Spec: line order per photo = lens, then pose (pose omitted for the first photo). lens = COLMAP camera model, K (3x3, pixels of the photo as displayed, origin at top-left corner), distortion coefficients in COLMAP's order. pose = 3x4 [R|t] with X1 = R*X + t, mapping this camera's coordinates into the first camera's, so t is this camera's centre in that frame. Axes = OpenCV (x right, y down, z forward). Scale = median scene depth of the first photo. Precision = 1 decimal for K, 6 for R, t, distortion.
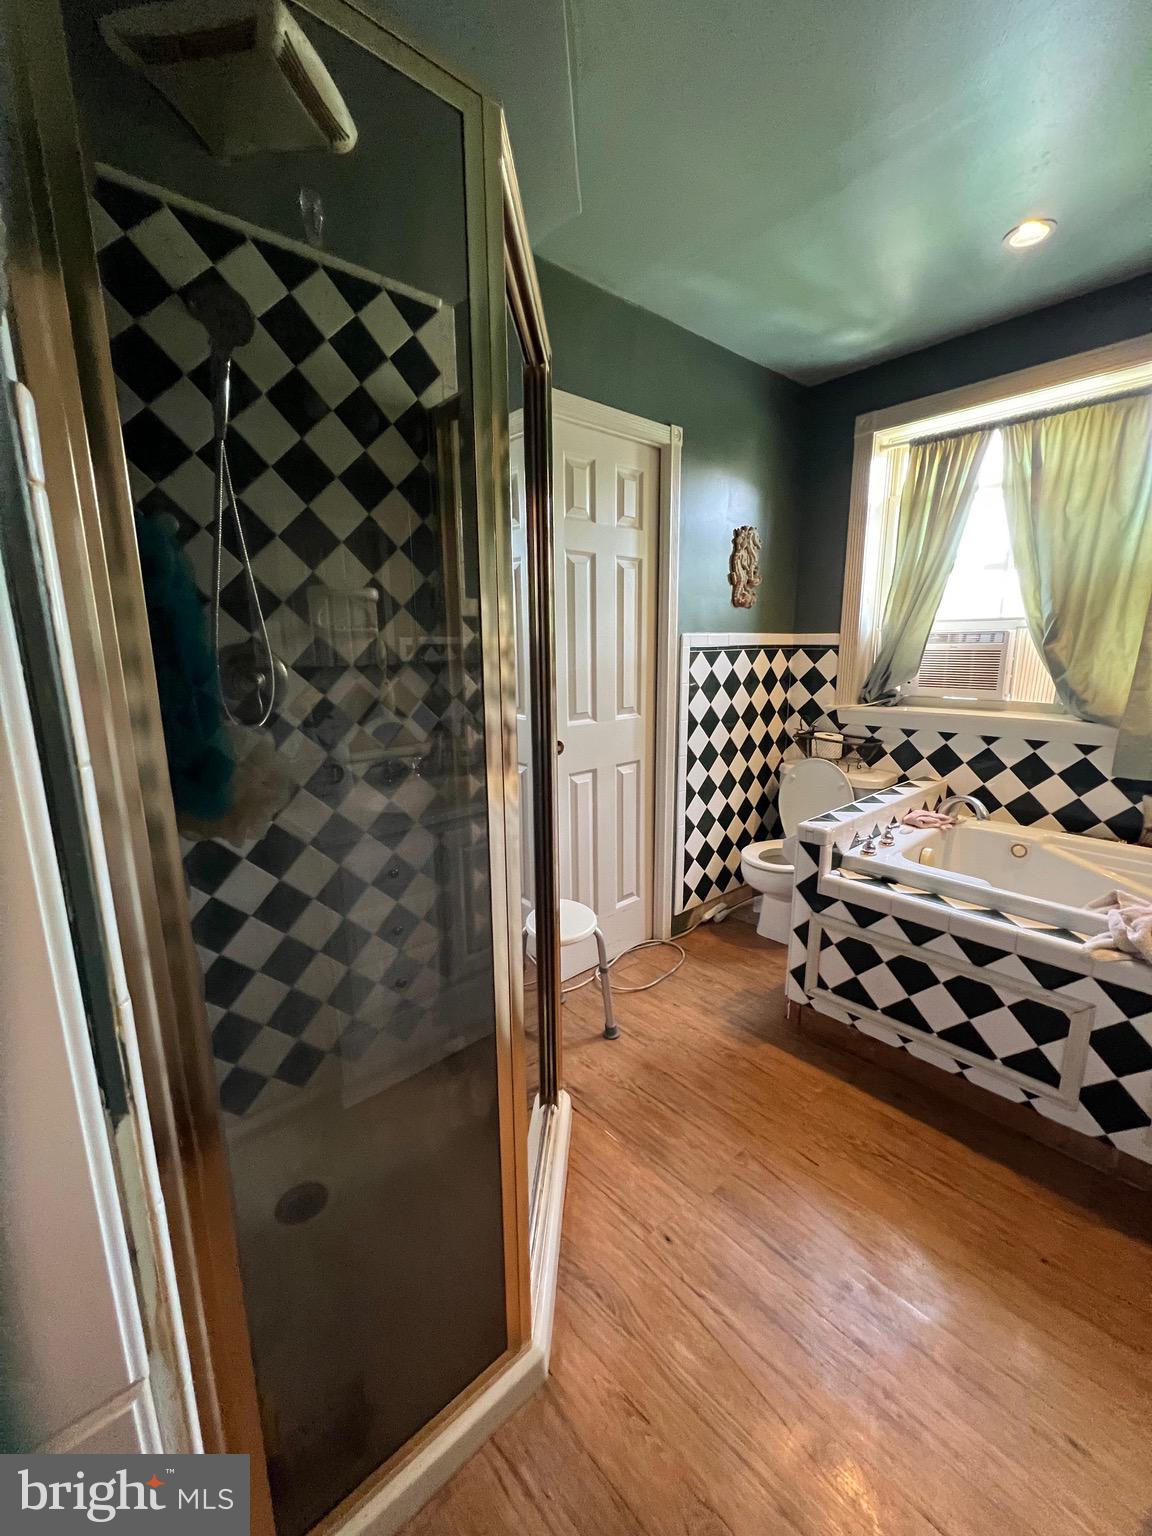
lens RADIAL K [[613.7, 0, 582.6], [0, 613.7, 768.6], [0, 0, 1]] dist [0.001992, 0.000474]
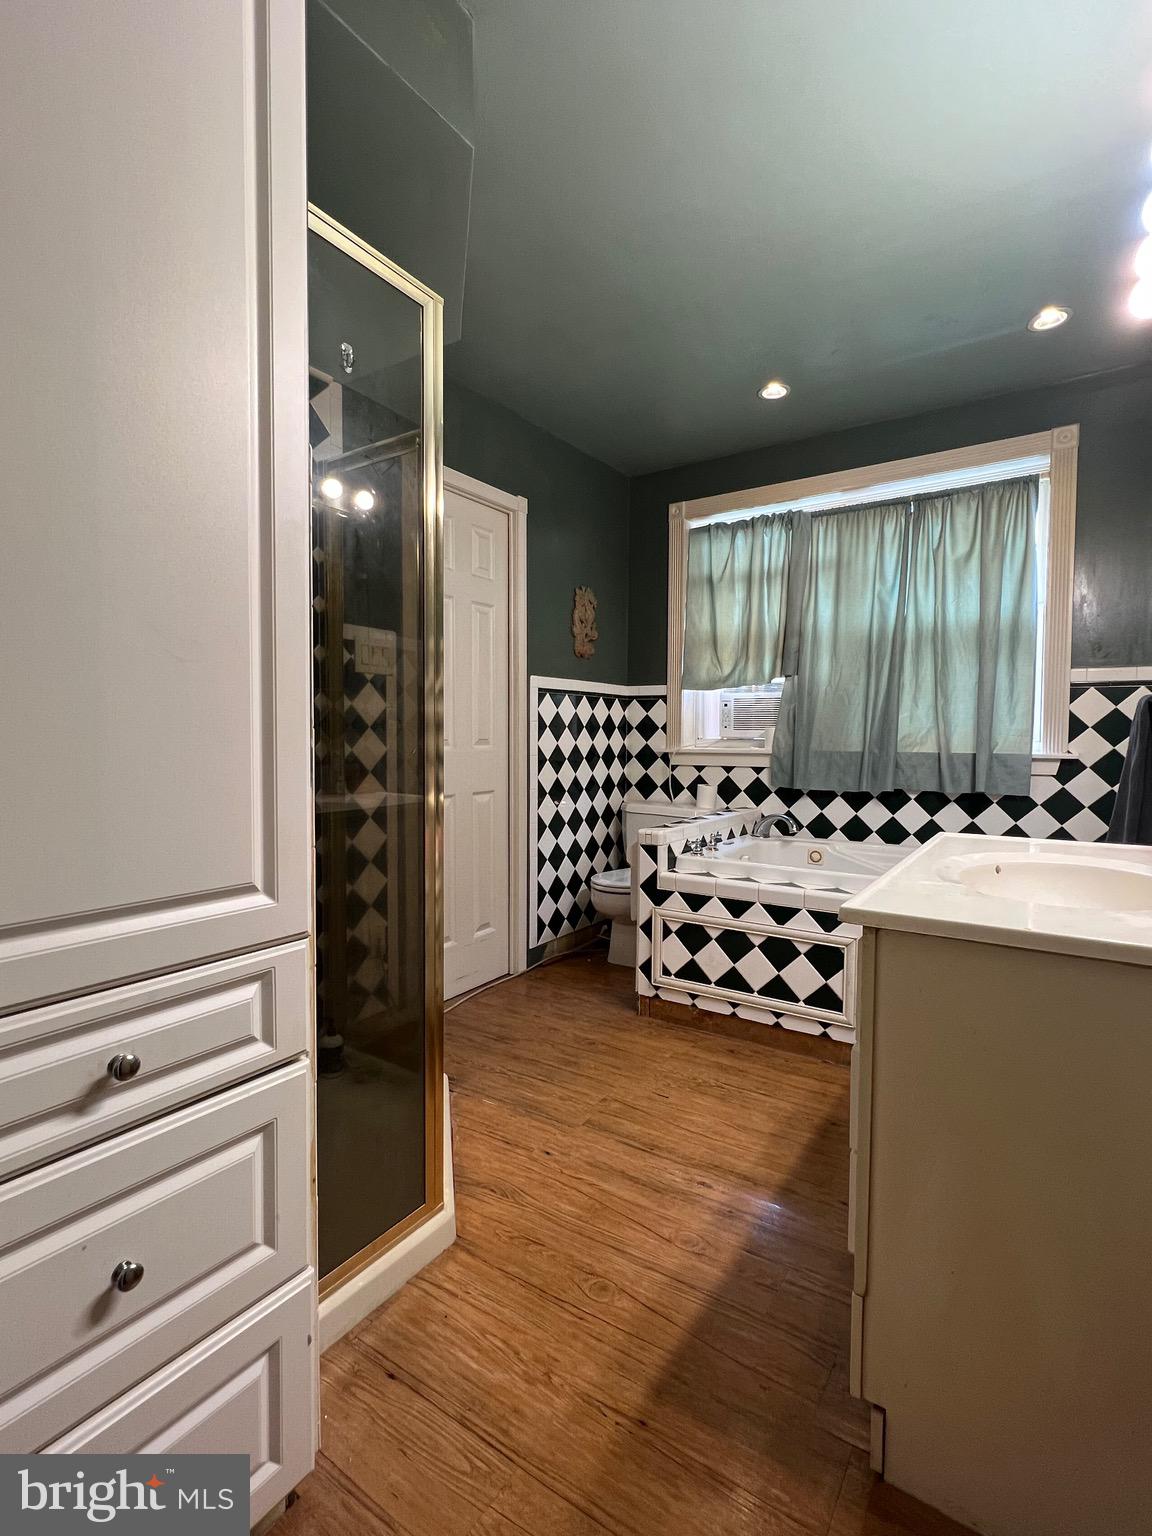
lens RADIAL K [[724.5, 0, 573.1], [0, 724.5, 771.2], [0, 0, 1]] dist [0.002158, 0.000035]
pose [[0.970155, -0.001884, 0.242478, -0.073997], [0.038757, 0.988319, -0.147391, 0.133884], [-0.239368, 0.152390, 0.958895, -0.220720]]
